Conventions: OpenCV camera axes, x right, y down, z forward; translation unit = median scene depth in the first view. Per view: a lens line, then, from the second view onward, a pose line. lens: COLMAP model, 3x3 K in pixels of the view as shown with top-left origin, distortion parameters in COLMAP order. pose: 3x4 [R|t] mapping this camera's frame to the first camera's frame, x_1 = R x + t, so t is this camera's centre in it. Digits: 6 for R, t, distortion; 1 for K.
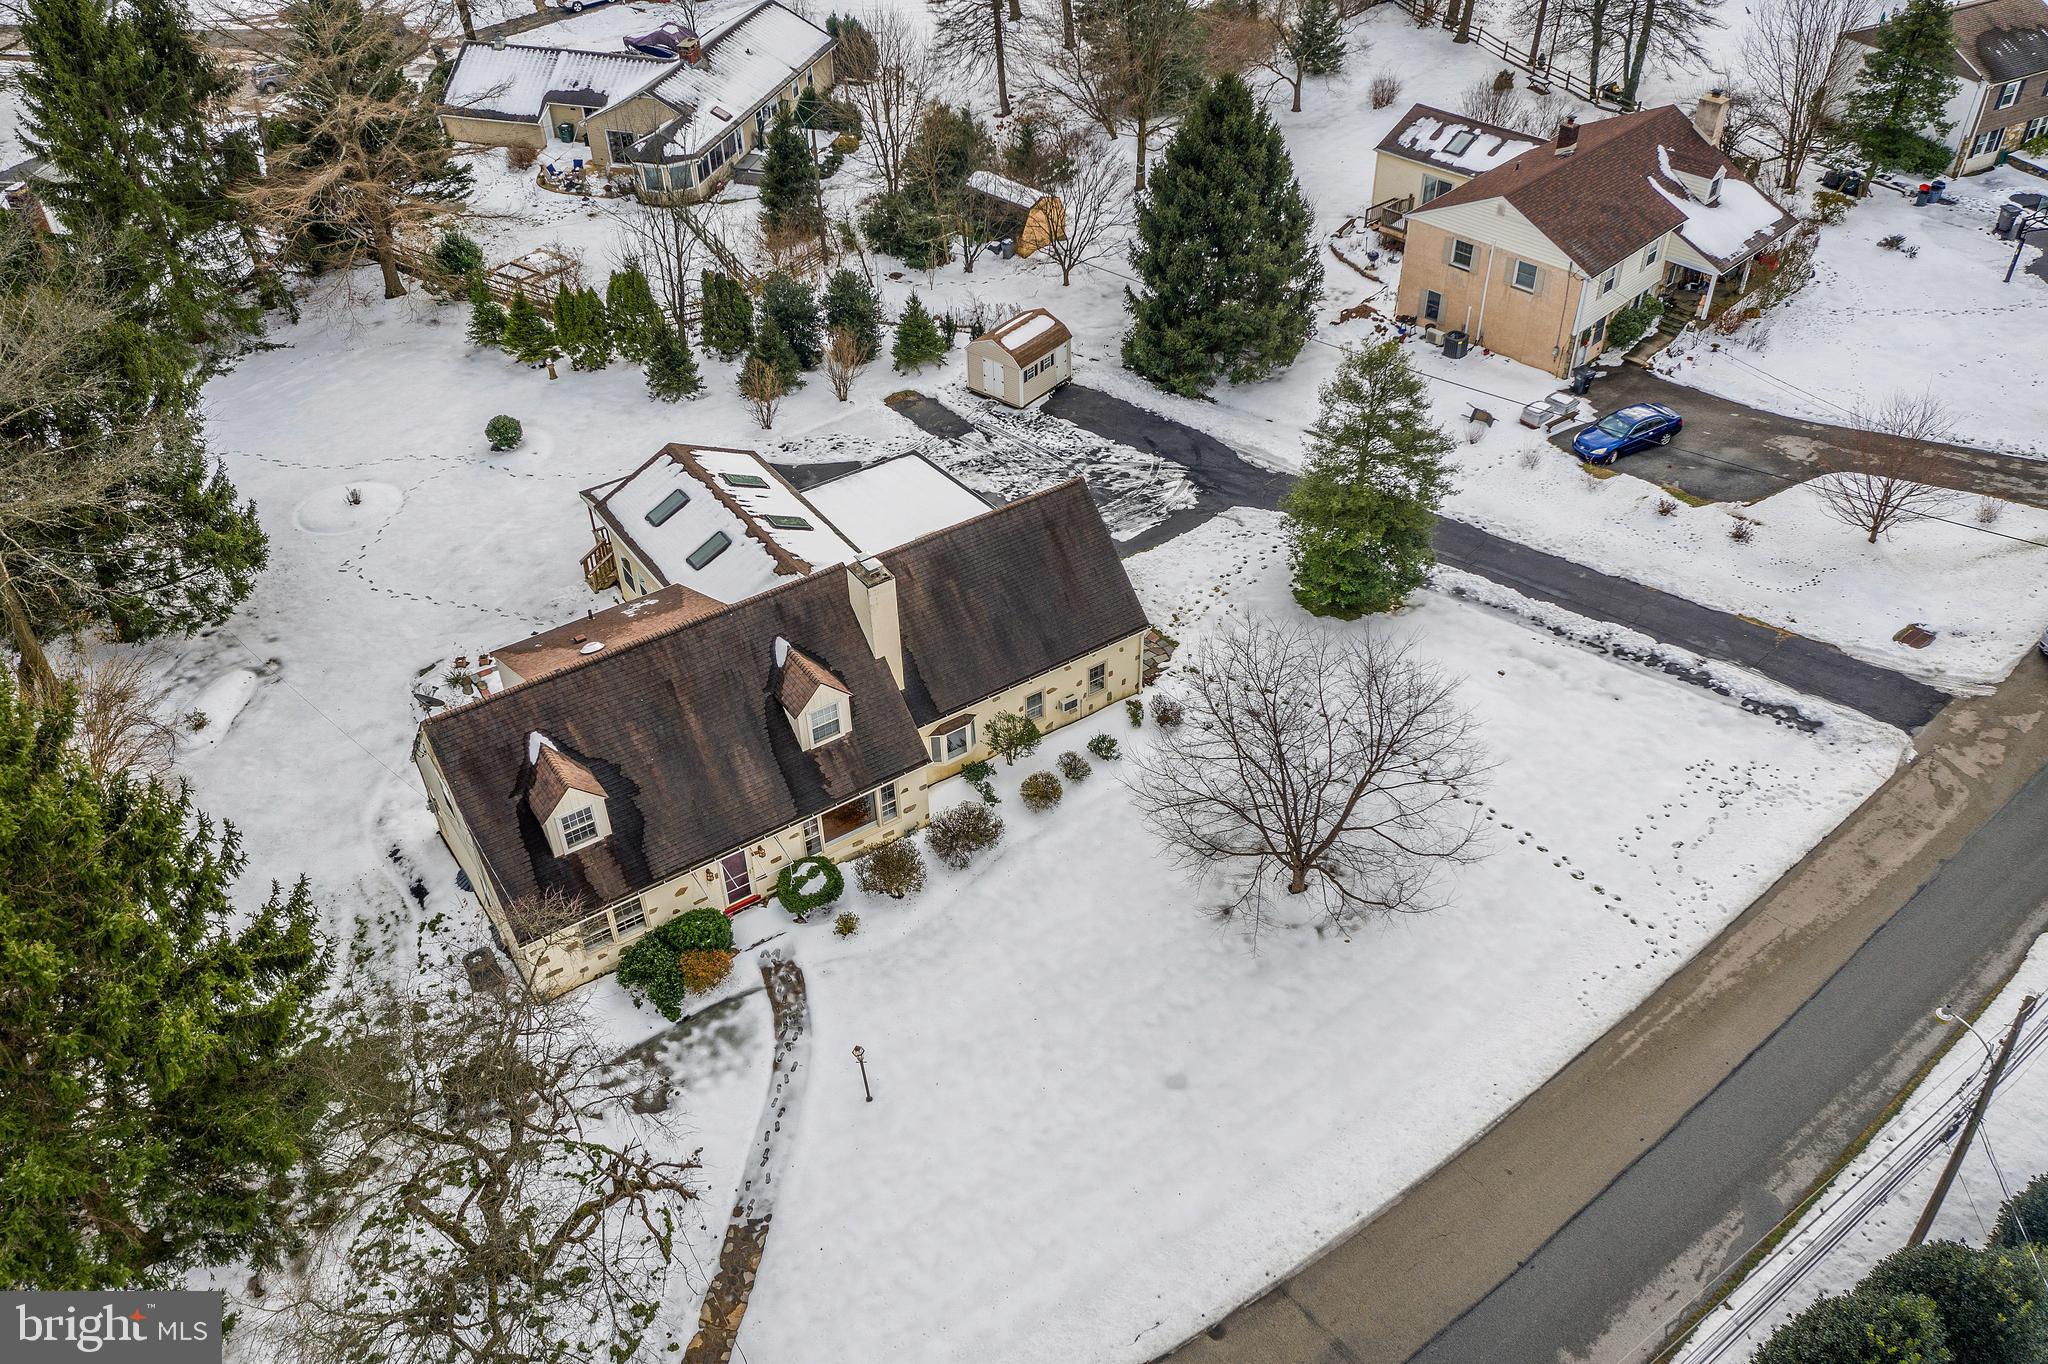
lens RADIAL K [[1638.8, 0, 1027.8], [0, 1638.8, 674.3], [0, 0, 1]] dist [-0.004231, 0.018850]
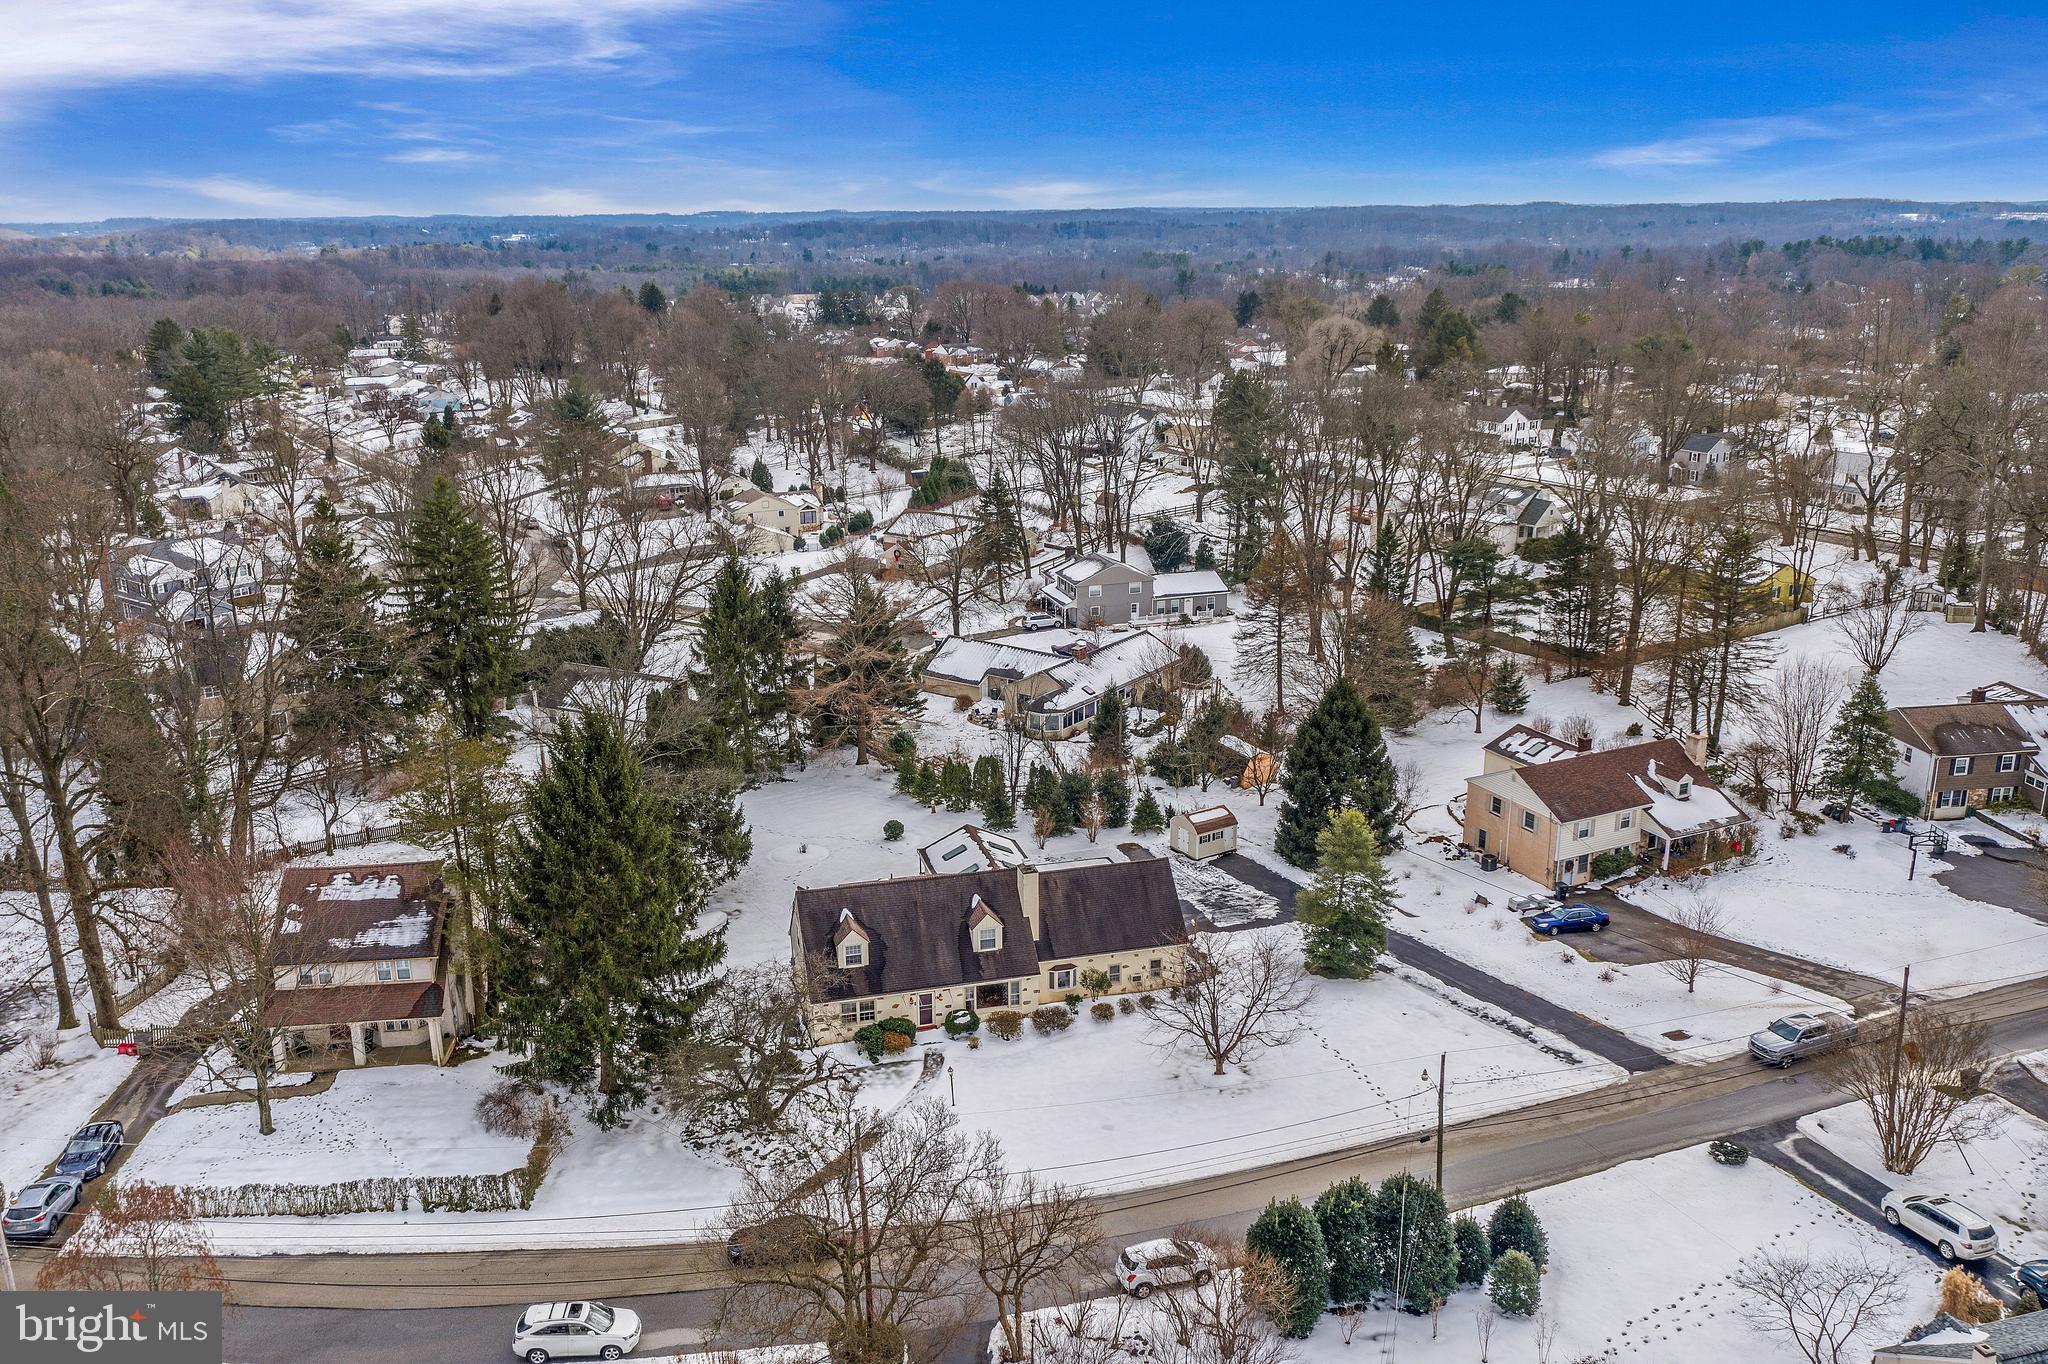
lens RADIAL K [[1638.8, 0, 1026.2], [0, 1638.8, 686.3], [0, 0, 1]] dist [-0.004231, 0.018850]
pose [[0.946654, 0.104214, -0.304936, 0.370408], [-0.211107, 0.915496, -0.342492, 0.318413], [0.243475, 0.388596, 0.888658, -0.633163]]
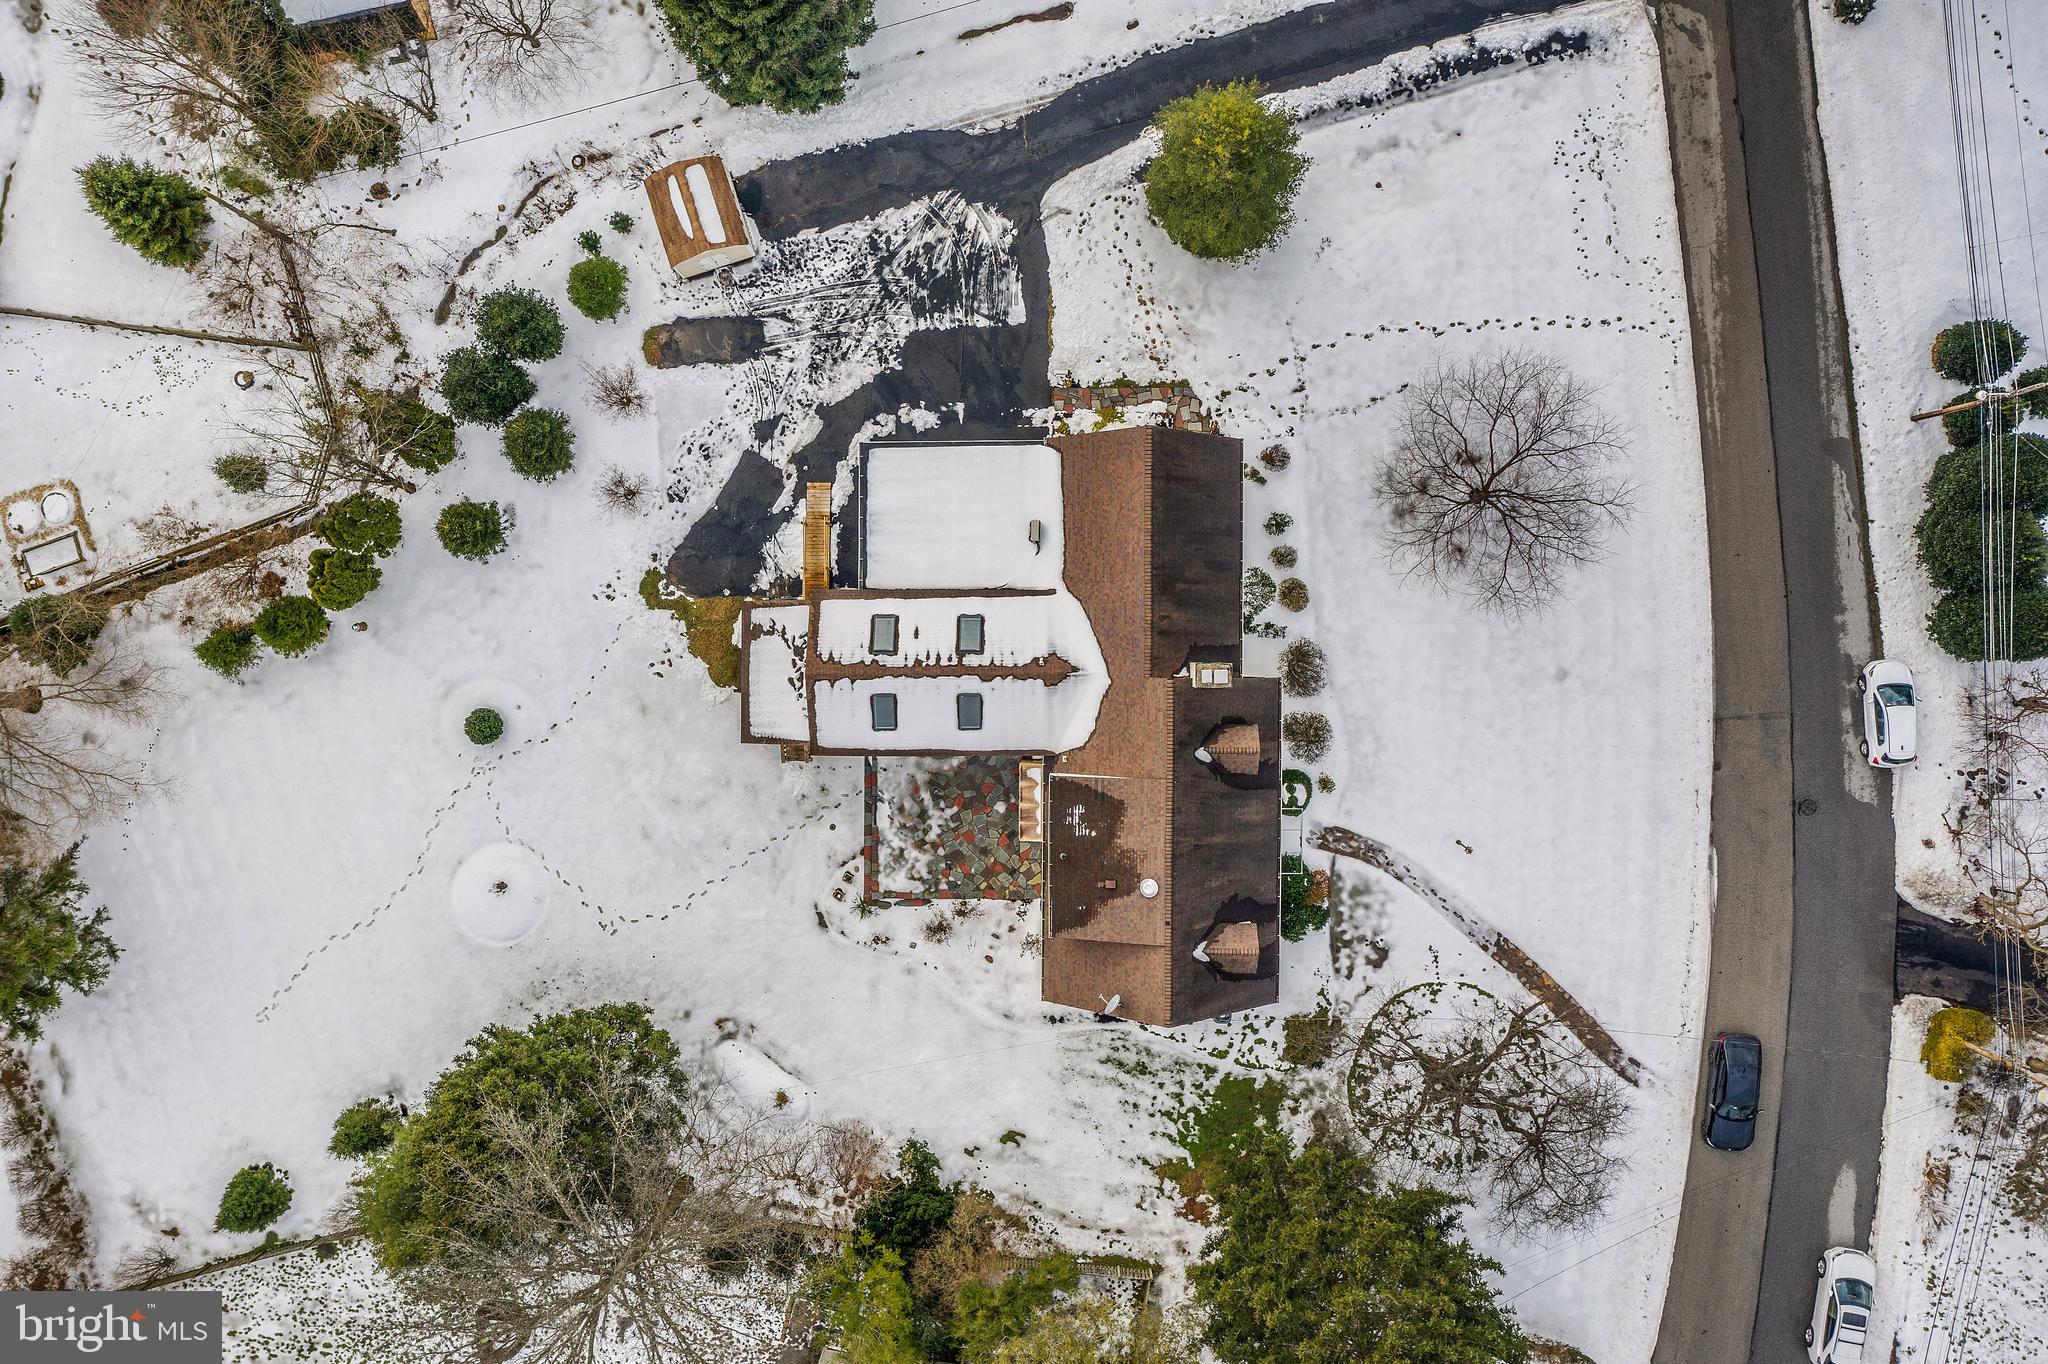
lens RADIAL K [[1638.8, 0, 1012.4], [0, 1638.8, 675.3], [0, 0, 1]] dist [-0.004231, 0.018850]
pose [[0.561070, -0.827763, 0.003045, -0.147251], [0.520570, 0.355705, 0.776196, -0.873474], [-0.643590, -0.433915, 0.630484, 0.250045]]
